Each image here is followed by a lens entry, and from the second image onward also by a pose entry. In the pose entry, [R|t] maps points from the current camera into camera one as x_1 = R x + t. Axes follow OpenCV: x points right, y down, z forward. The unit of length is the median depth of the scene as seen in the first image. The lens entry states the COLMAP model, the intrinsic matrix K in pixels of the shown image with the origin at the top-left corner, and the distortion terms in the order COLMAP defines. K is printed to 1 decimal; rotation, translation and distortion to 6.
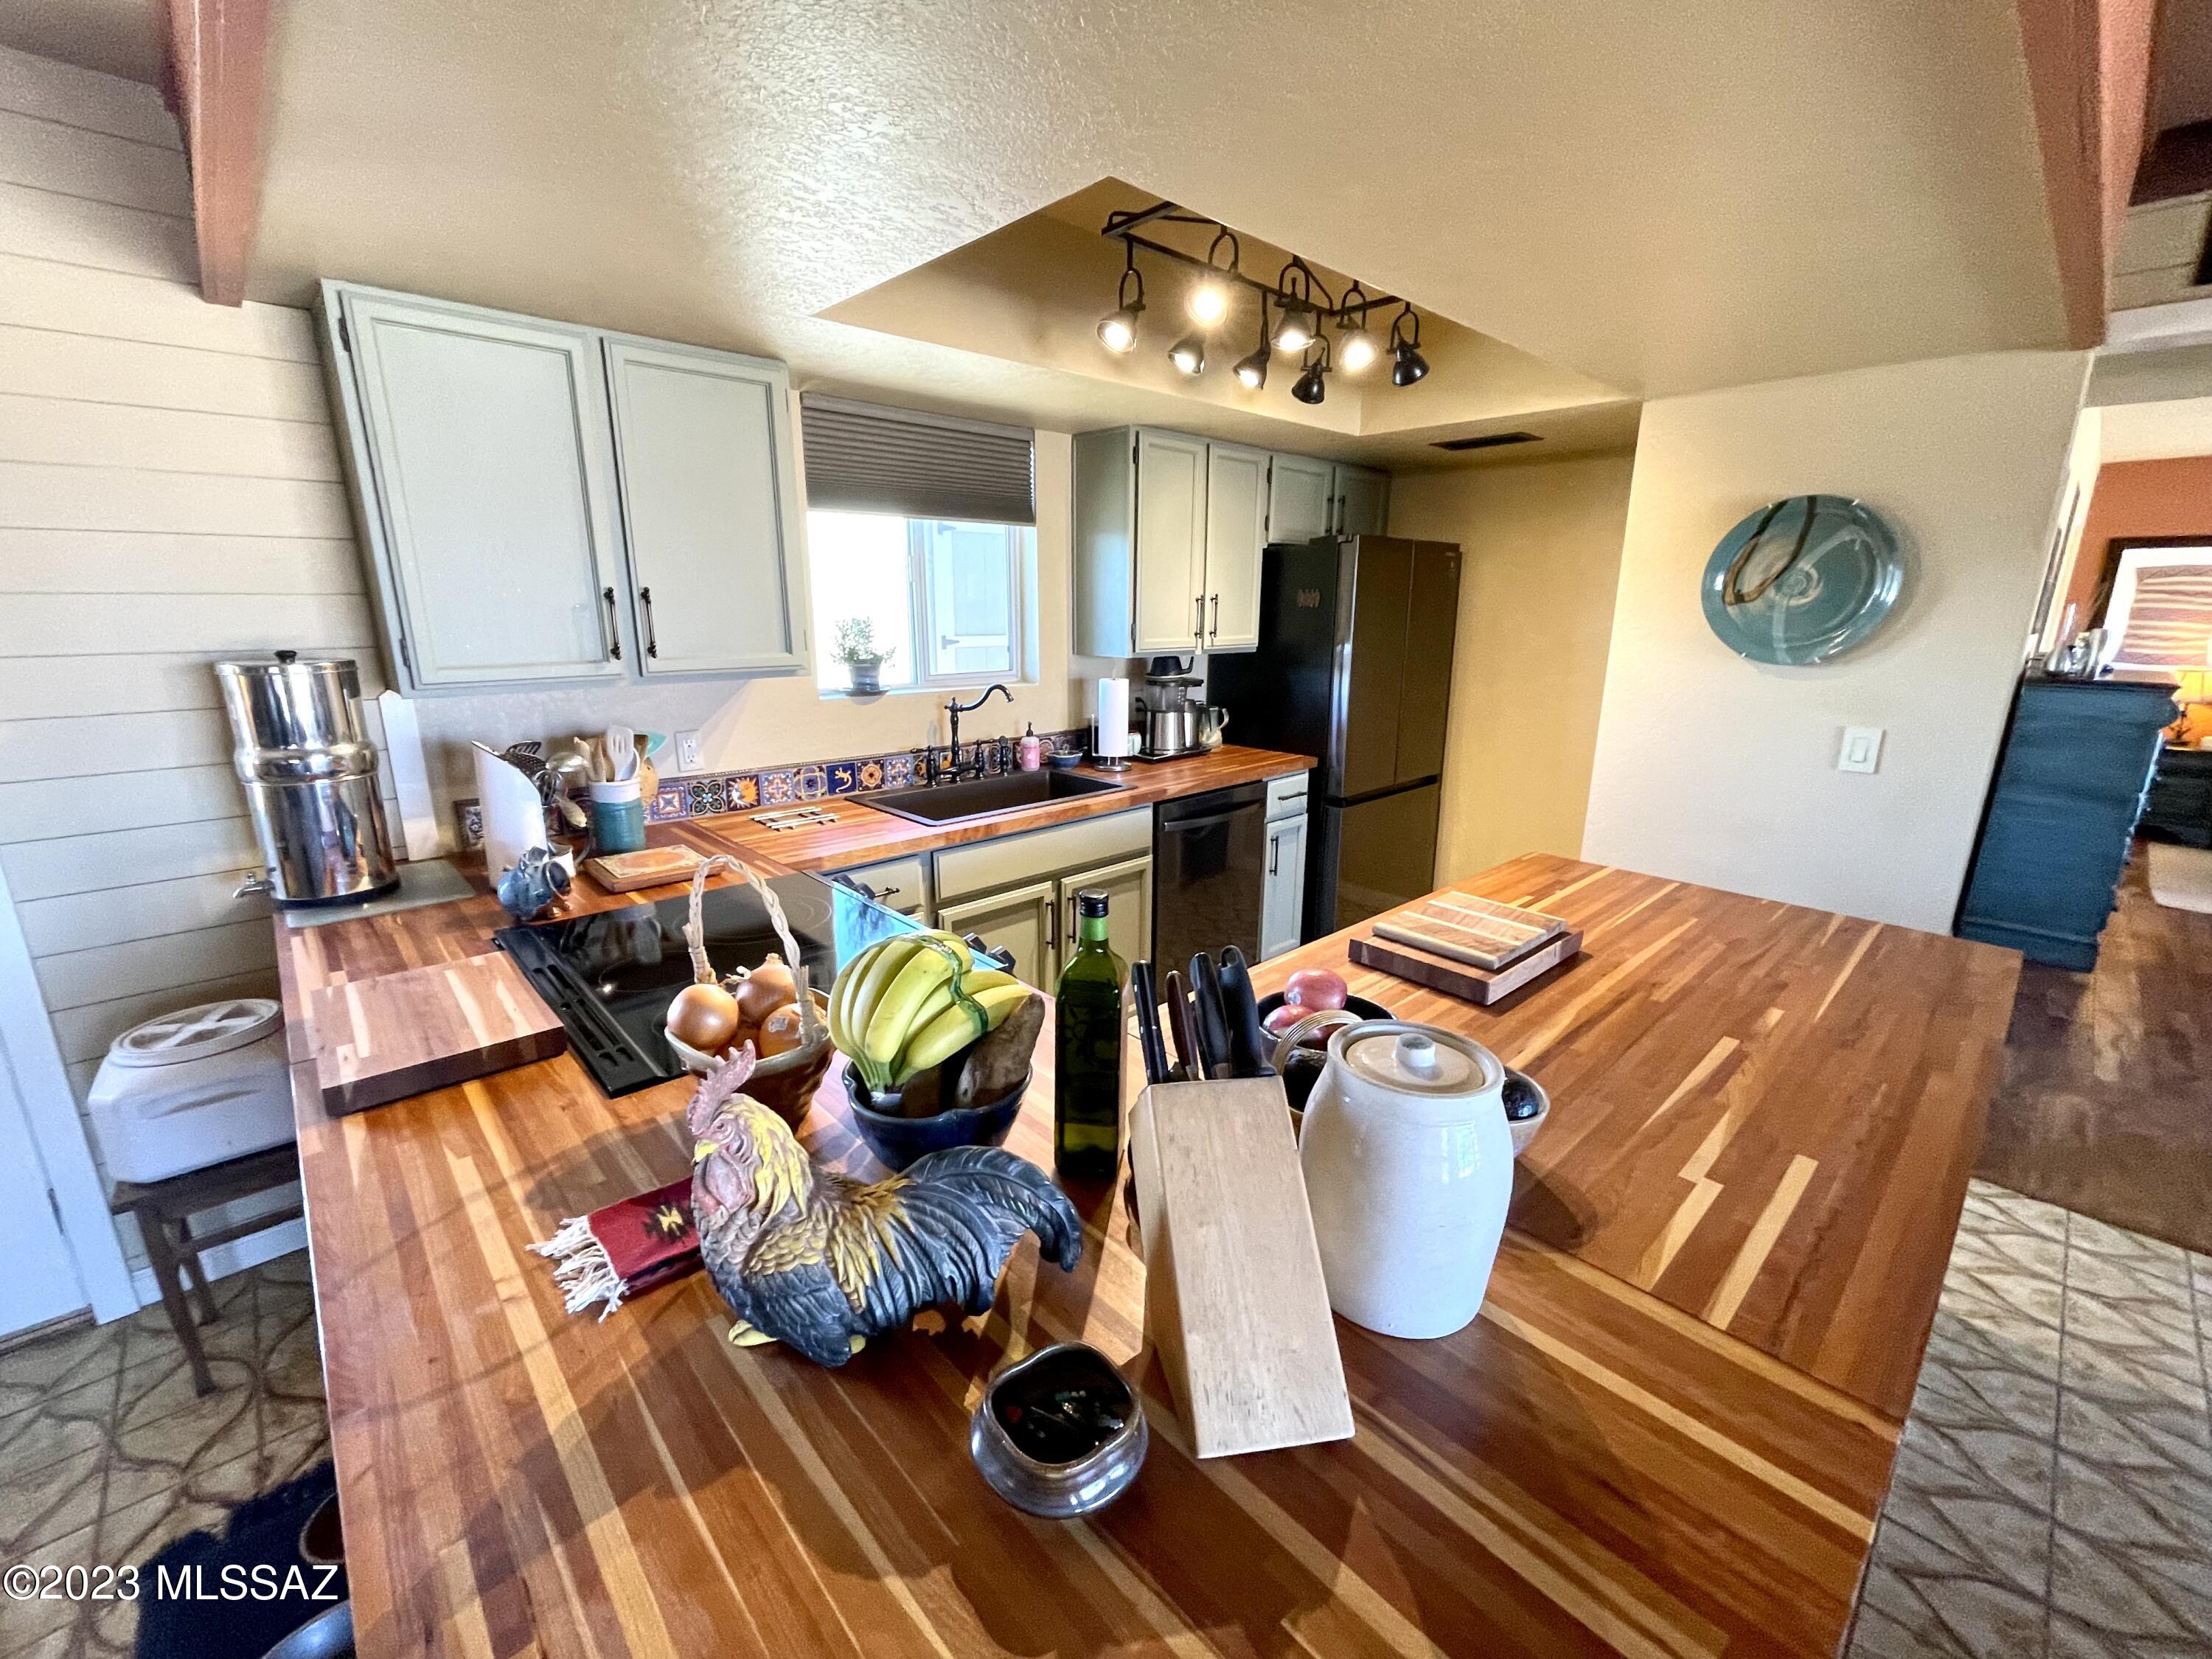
lens RADIAL K [[892.5, 0, 1097.9], [0, 892.5, 839.8], [0, 0, 1]] dist [-0.002290, 0.000277]
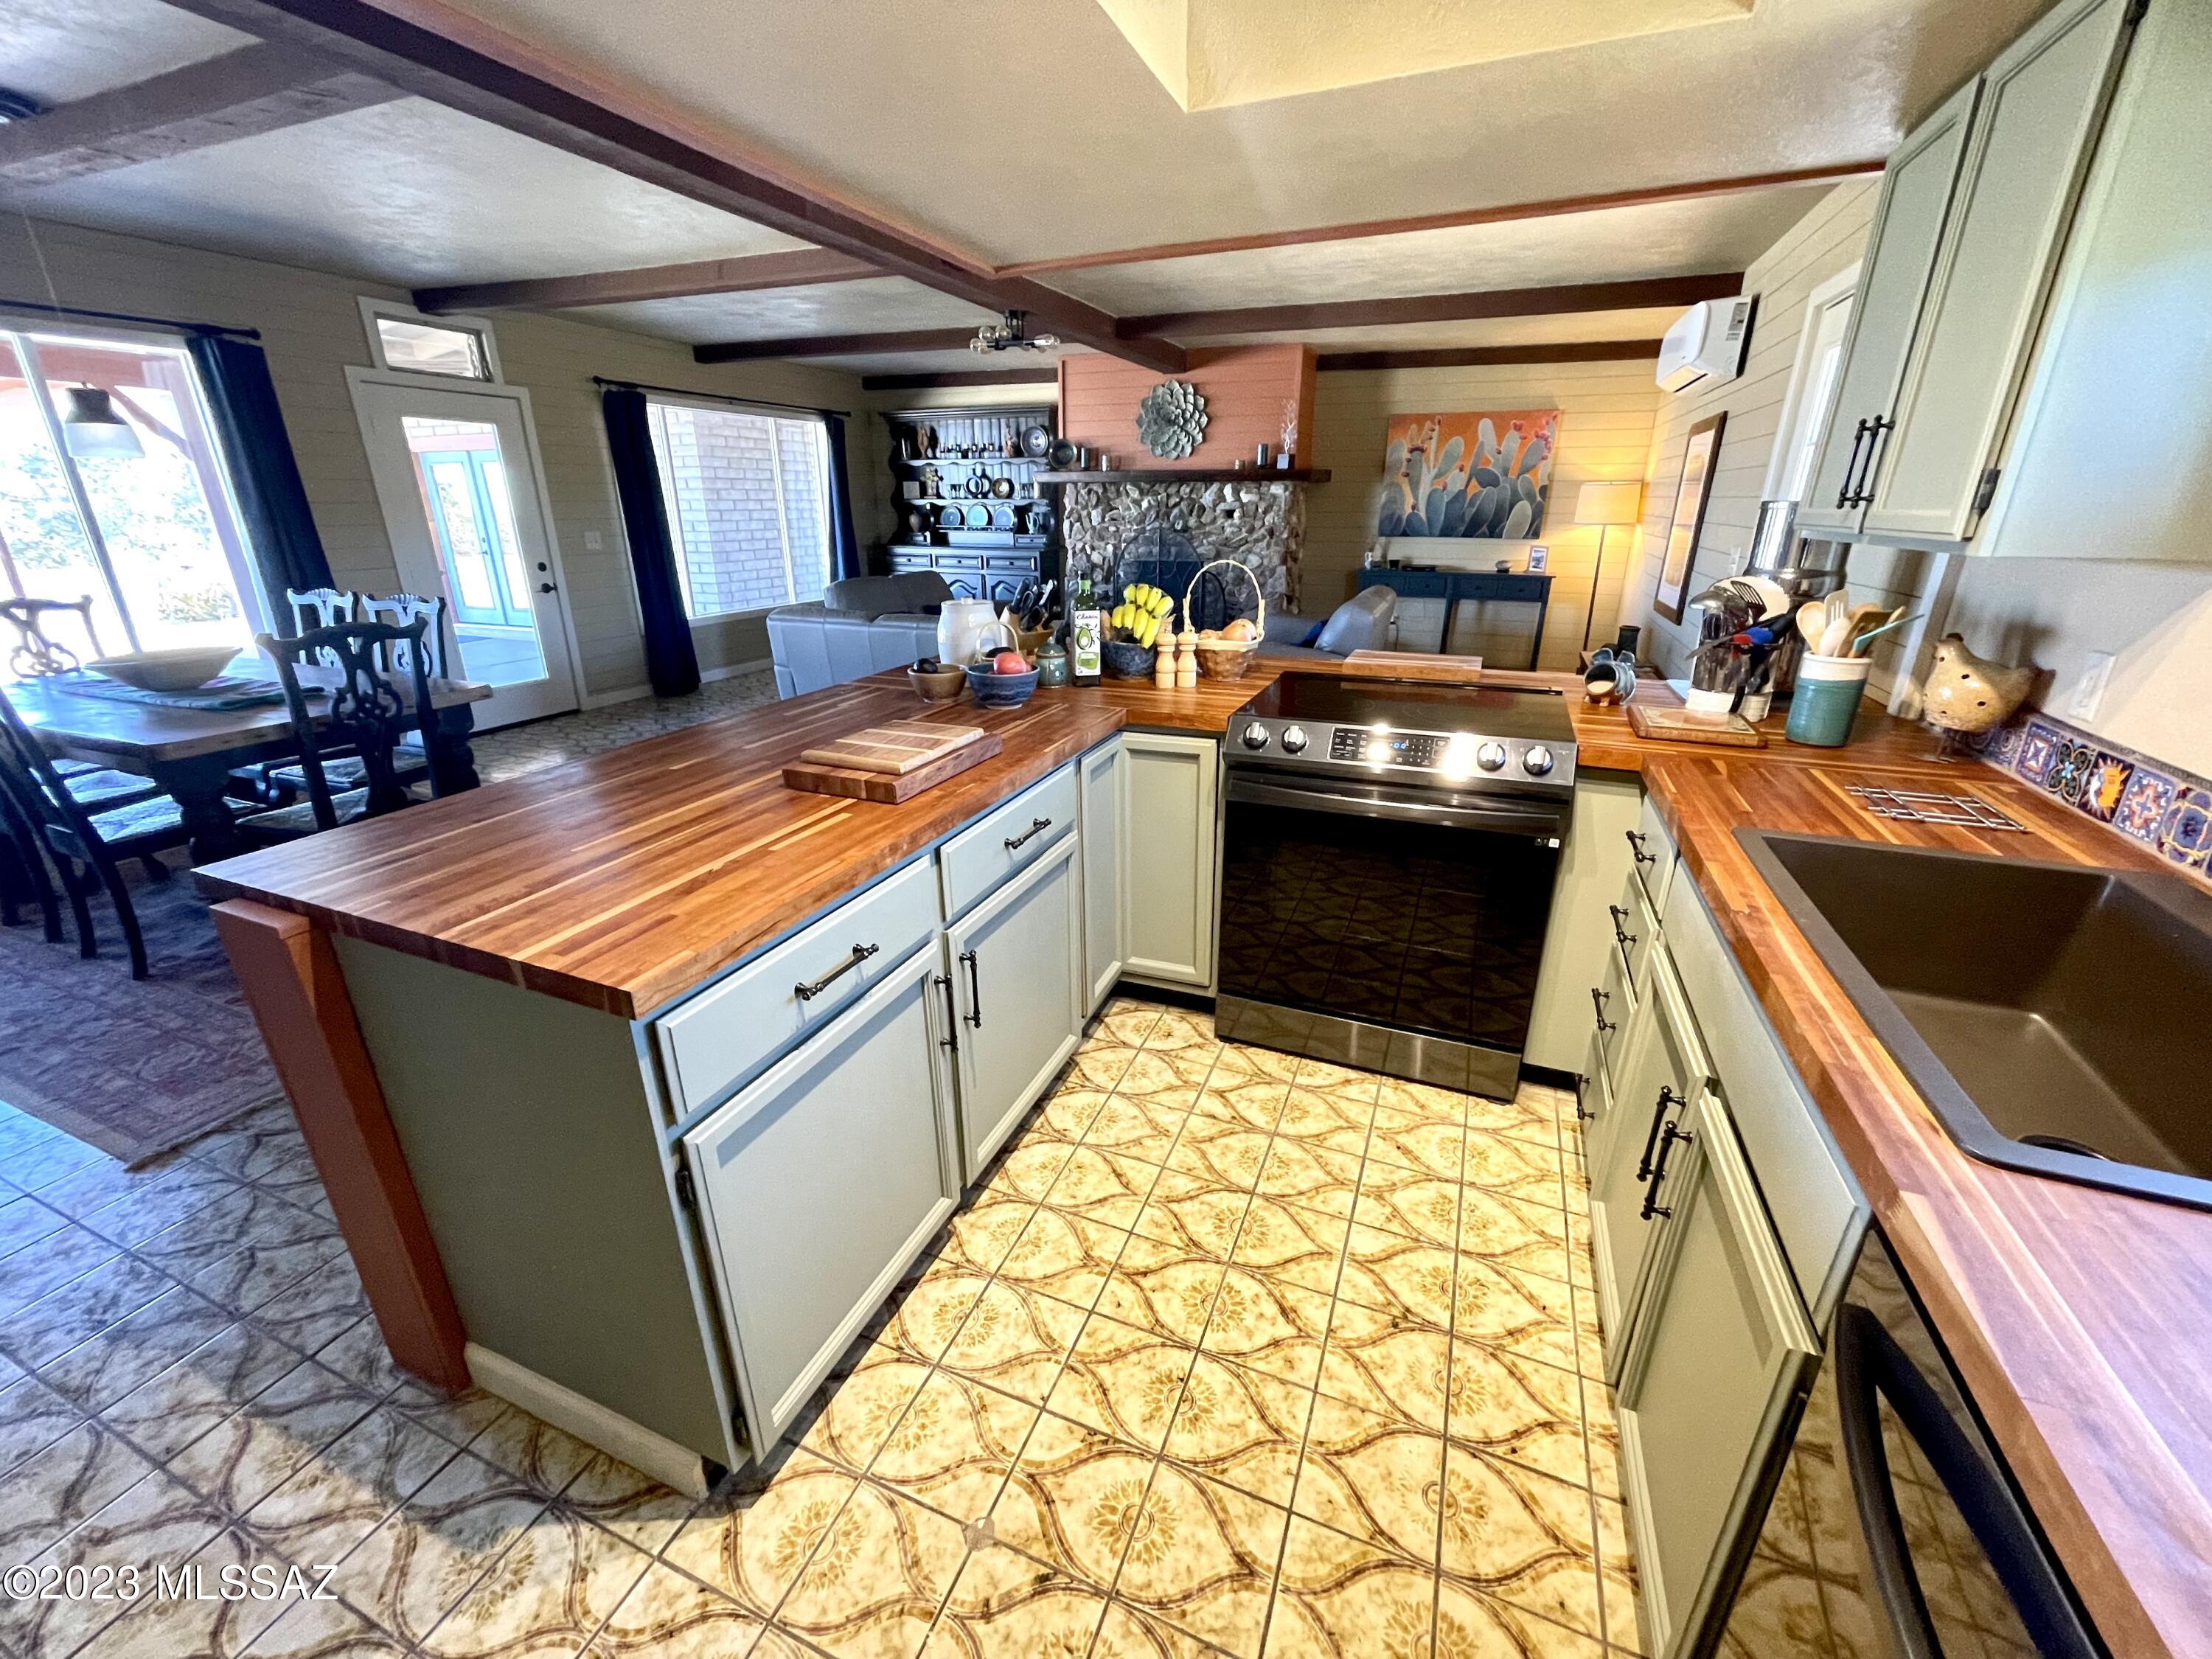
lens RADIAL K [[892.5, 0, 1100.4], [0, 892.5, 833.0], [0, 0, 1]] dist [-0.002290, 0.000277]
pose [[-0.910853, 0.141160, -0.387842, 0.358861], [-0.108412, 0.824871, 0.554829, -0.251604], [0.398239, 0.547414, -0.736032, 1.113816]]
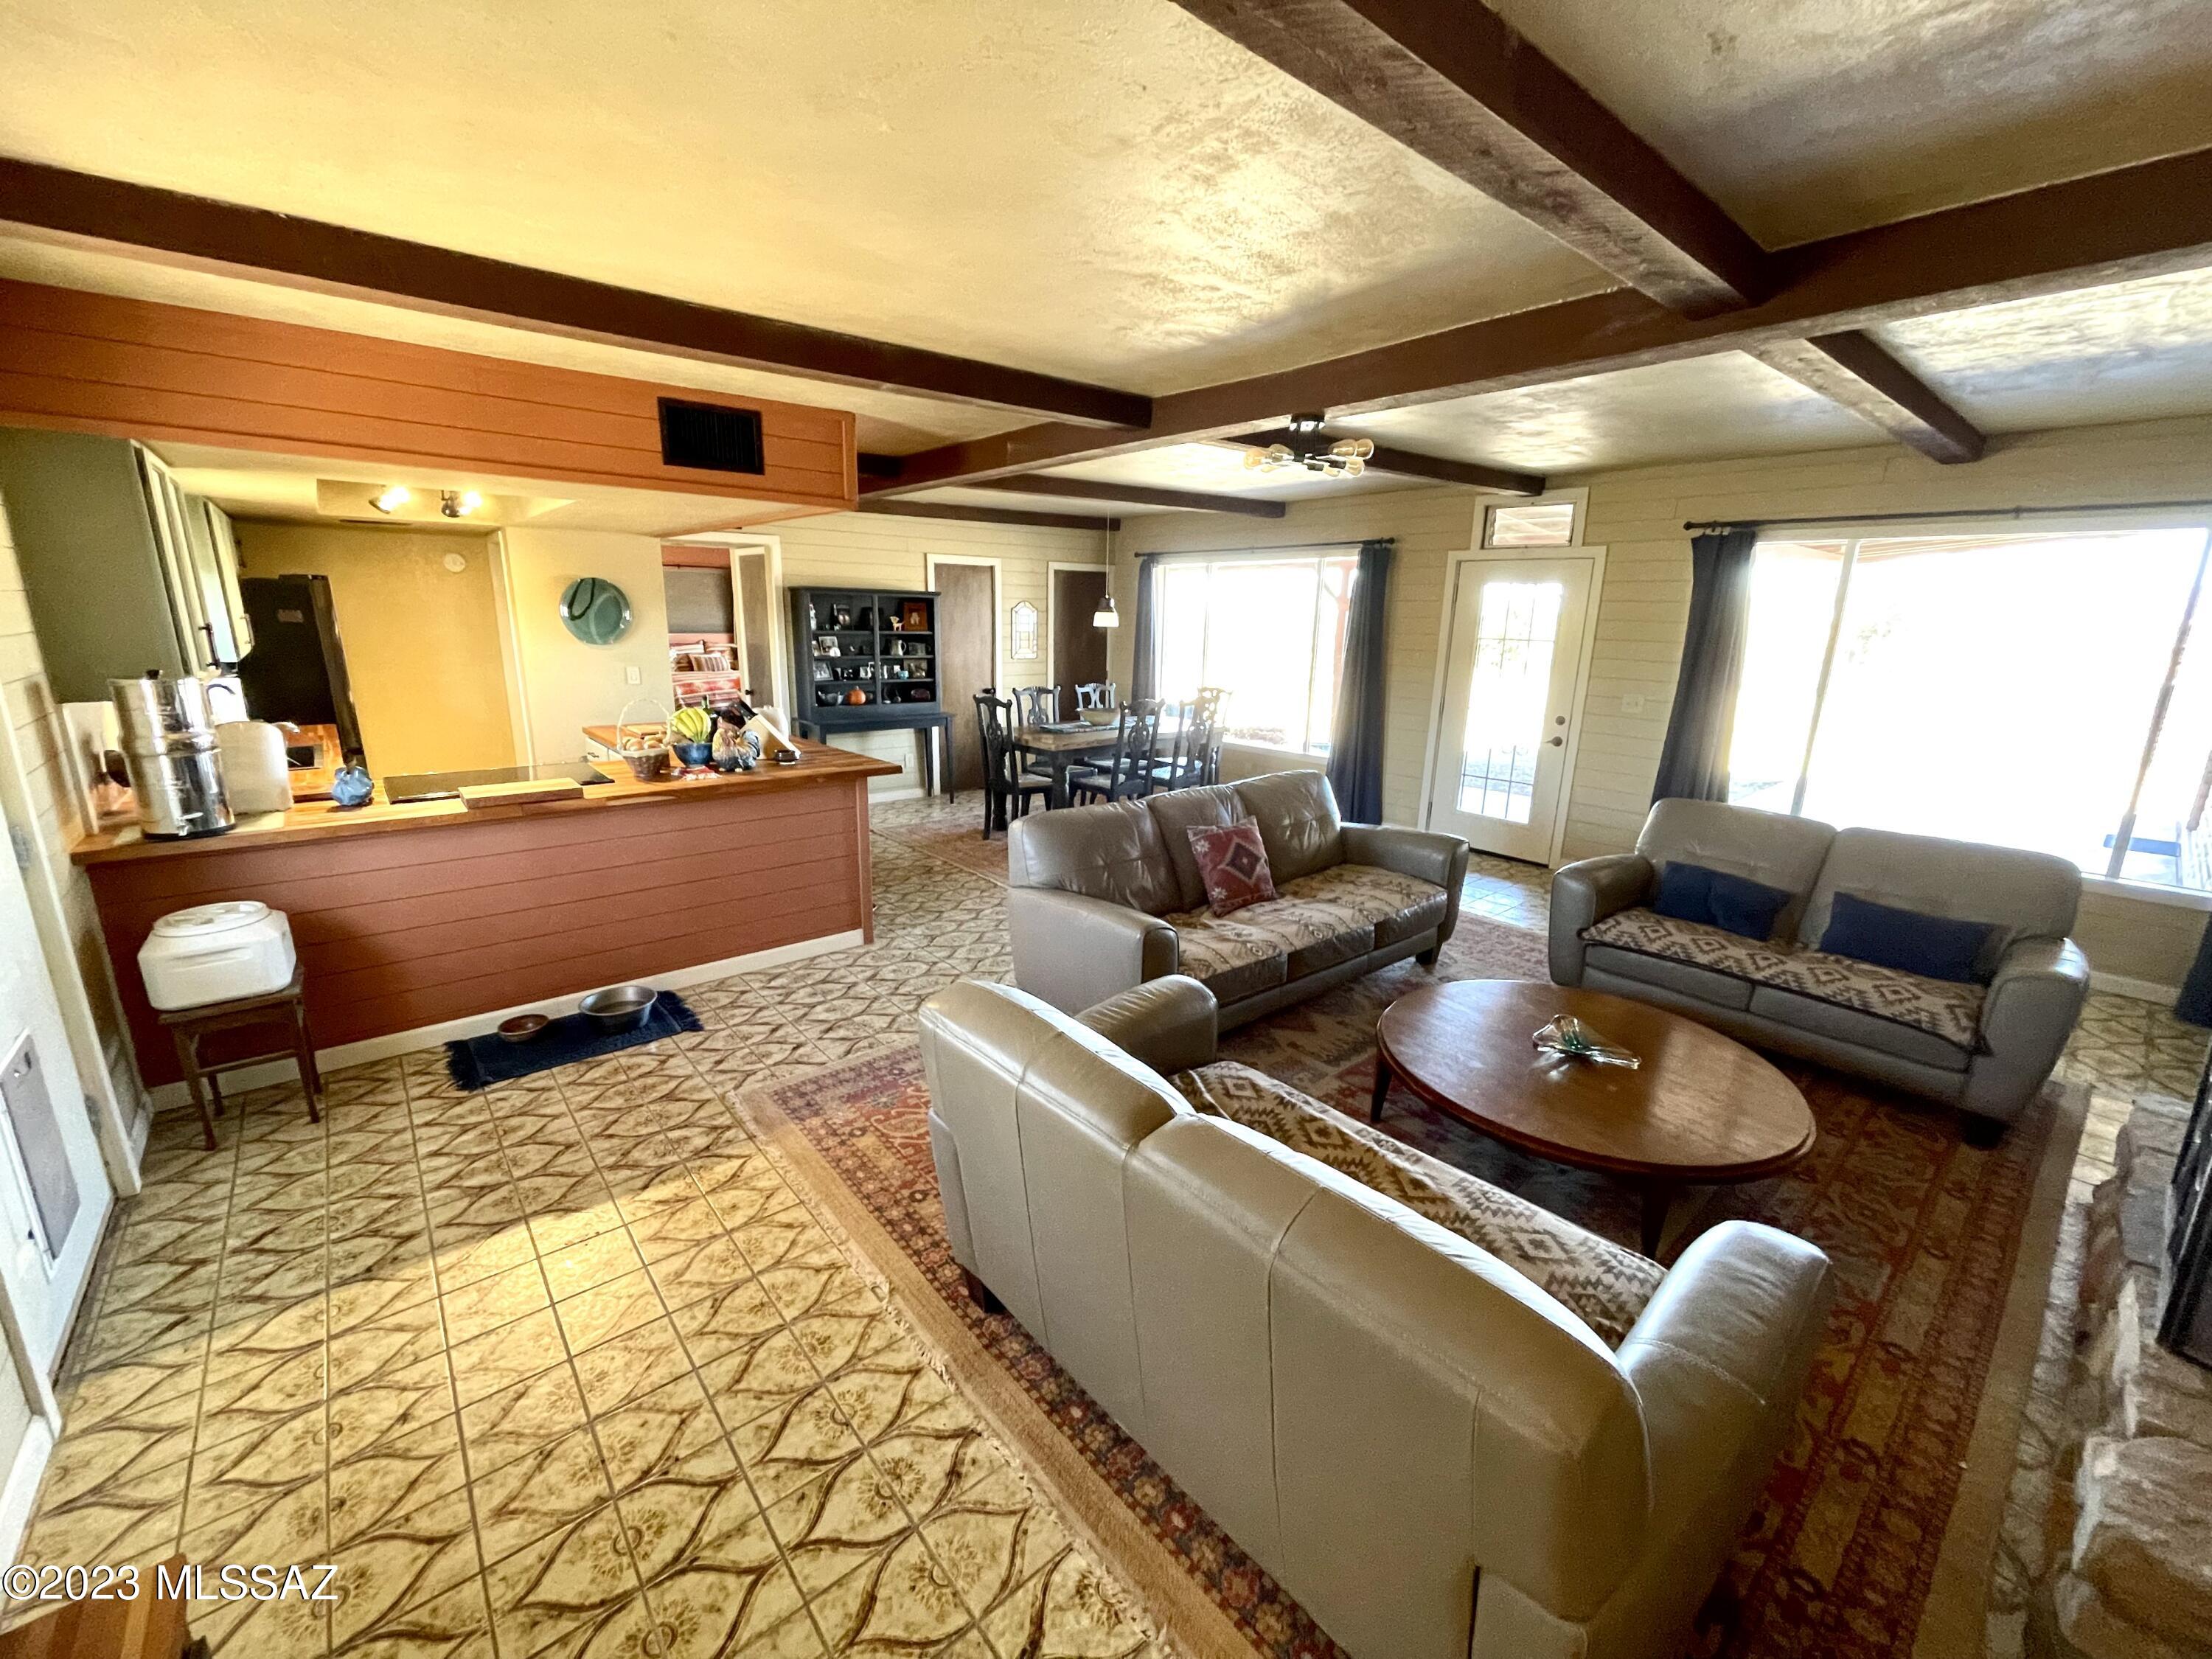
lens RADIAL K [[892.5, 0, 1101.1], [0, 892.5, 838.0], [0, 0, 1]] dist [-0.002290, 0.000277]
pose [[0.048228, -0.250282, 0.966971, -1.481559], [0.239818, 0.942681, 0.232034, 0.058971], [-0.969619, 0.220707, 0.105486, -0.425381]]
